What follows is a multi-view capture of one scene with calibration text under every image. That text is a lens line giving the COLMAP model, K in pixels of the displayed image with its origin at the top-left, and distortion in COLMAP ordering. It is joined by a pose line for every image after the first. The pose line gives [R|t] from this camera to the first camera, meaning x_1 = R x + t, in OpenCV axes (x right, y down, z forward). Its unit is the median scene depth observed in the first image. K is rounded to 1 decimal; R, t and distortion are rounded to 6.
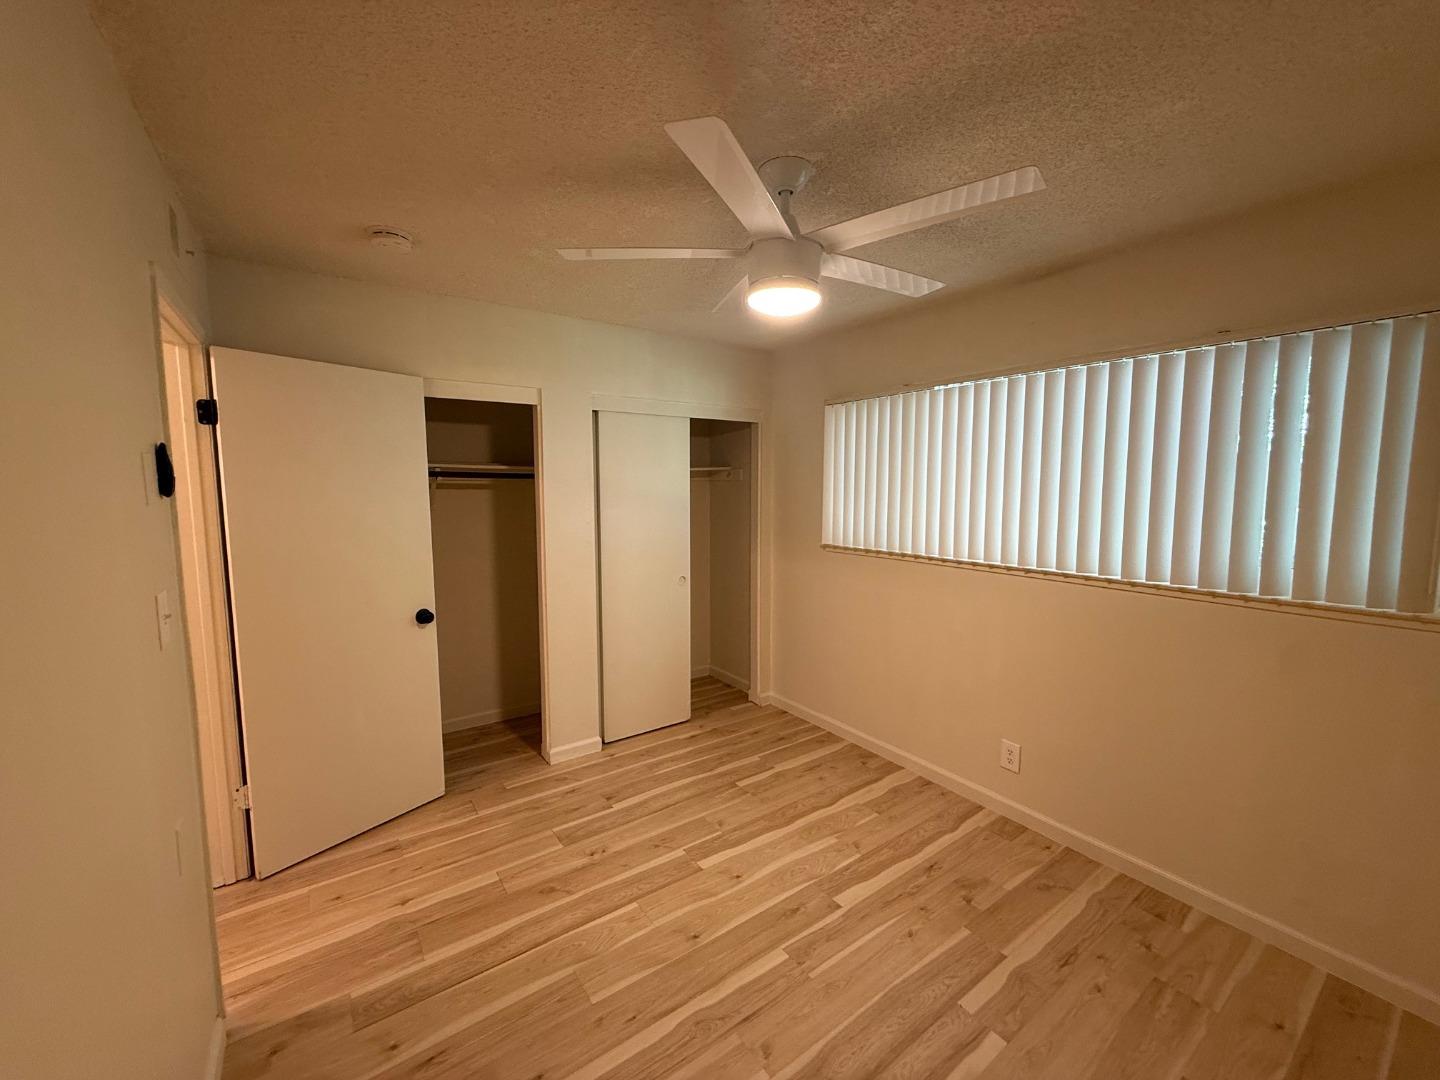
lens RADIAL K [[574.9, 0, 717.1], [0, 574.9, 538.3], [0, 0, 1]] dist [-0.000762, 0.001005]
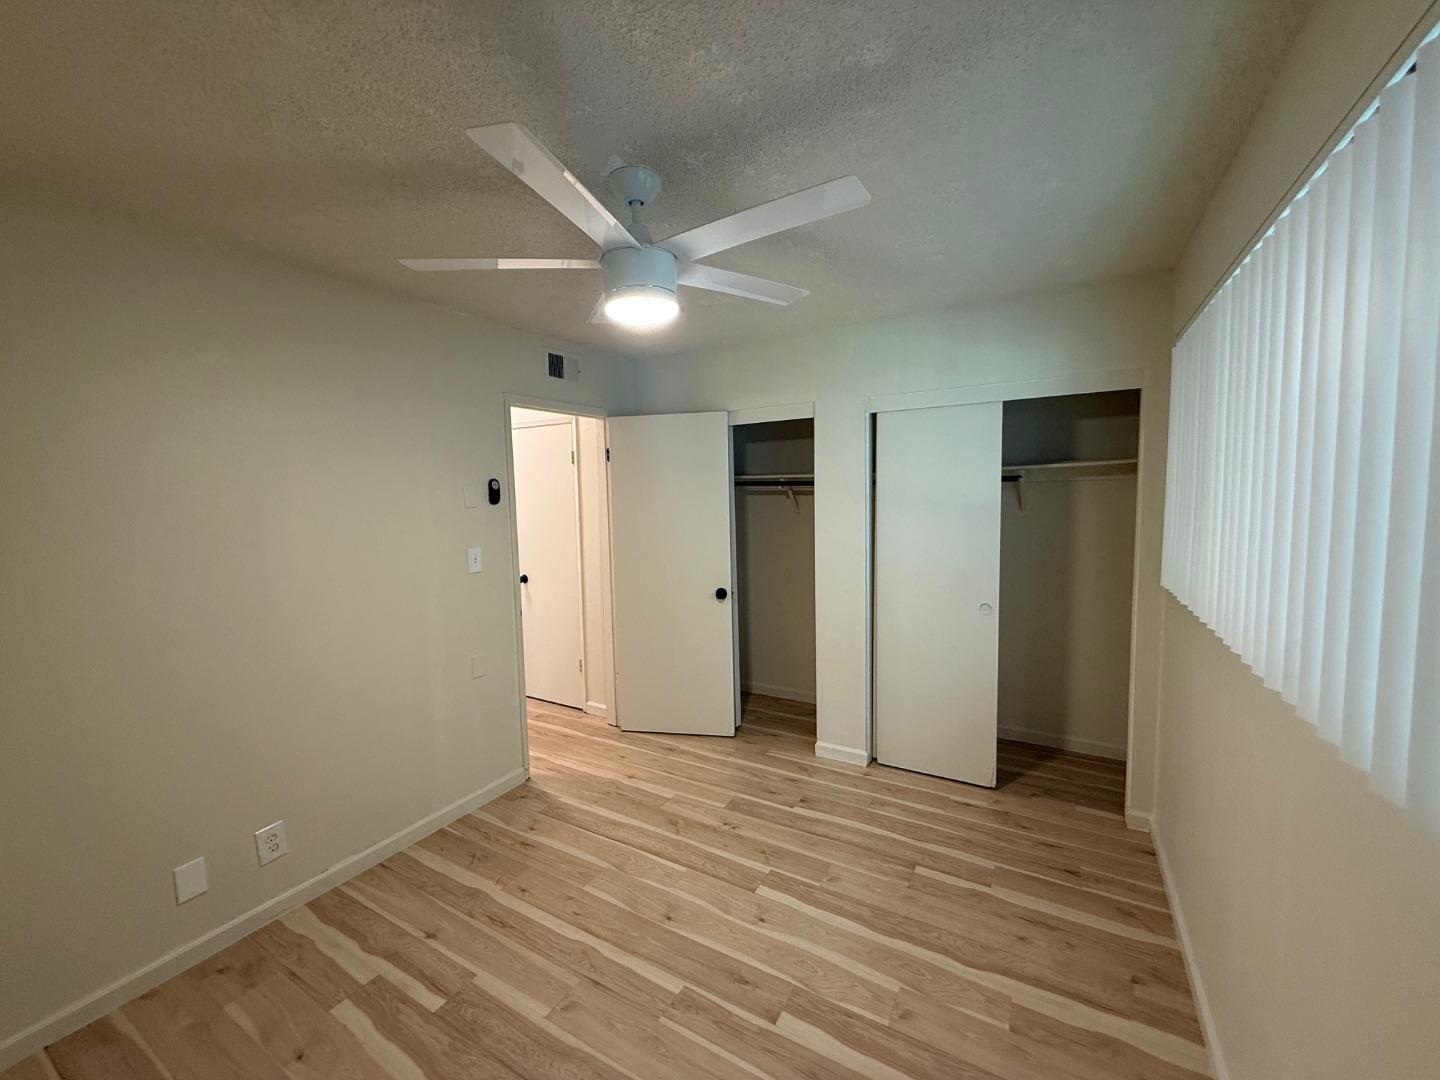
lens RADIAL K [[574.9, 0, 717.1], [0, 574.9, 538.3], [0, 0, 1]] dist [-0.000762, 0.001005]
pose [[0.406878, 0.061485, -0.911411, 0.705982], [-0.061464, 0.997314, 0.039840, -0.043872], [0.911412, 0.039809, 0.409564, 0.469599]]
